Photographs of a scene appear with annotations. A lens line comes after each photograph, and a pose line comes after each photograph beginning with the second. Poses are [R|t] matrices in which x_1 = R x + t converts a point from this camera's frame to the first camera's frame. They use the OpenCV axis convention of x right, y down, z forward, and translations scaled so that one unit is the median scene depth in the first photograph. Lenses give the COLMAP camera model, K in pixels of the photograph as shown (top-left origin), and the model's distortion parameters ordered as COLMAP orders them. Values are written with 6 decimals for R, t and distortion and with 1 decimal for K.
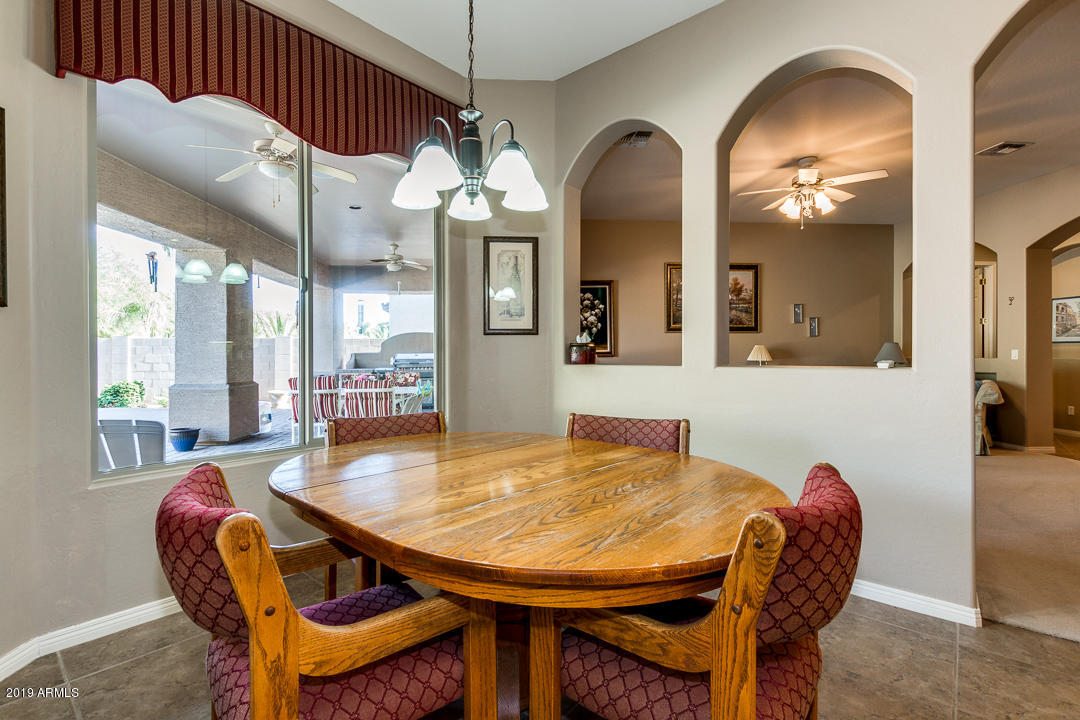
lens RADIAL K [[494.7, 0, 536.3], [0, 494.7, 359.3], [0, 0, 1]] dist [0.004768, 0.000330]
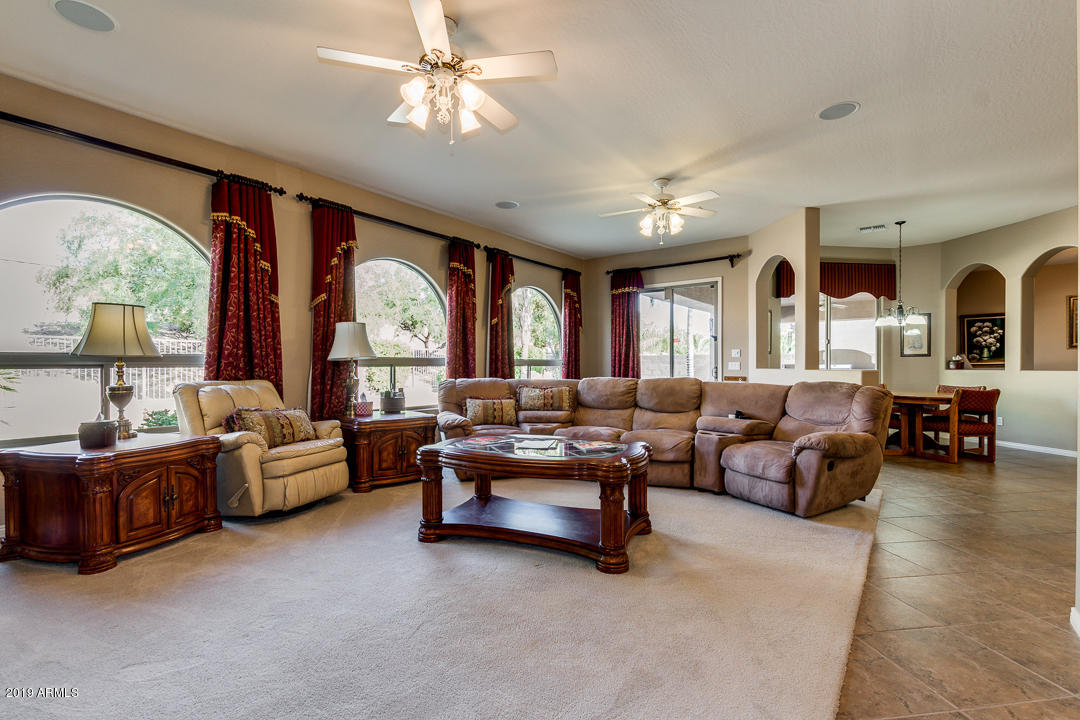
lens RADIAL K [[494.7, 0, 536.3], [0, 494.7, 370.6], [0, 0, 1]] dist [0.004768, 0.000330]
pose [[0.751661, 0.005897, -0.659523, 0.142171], [-0.005760, 0.999981, 0.002377, 0.018603], [0.659525, 0.002012, 0.751680, -1.847405]]
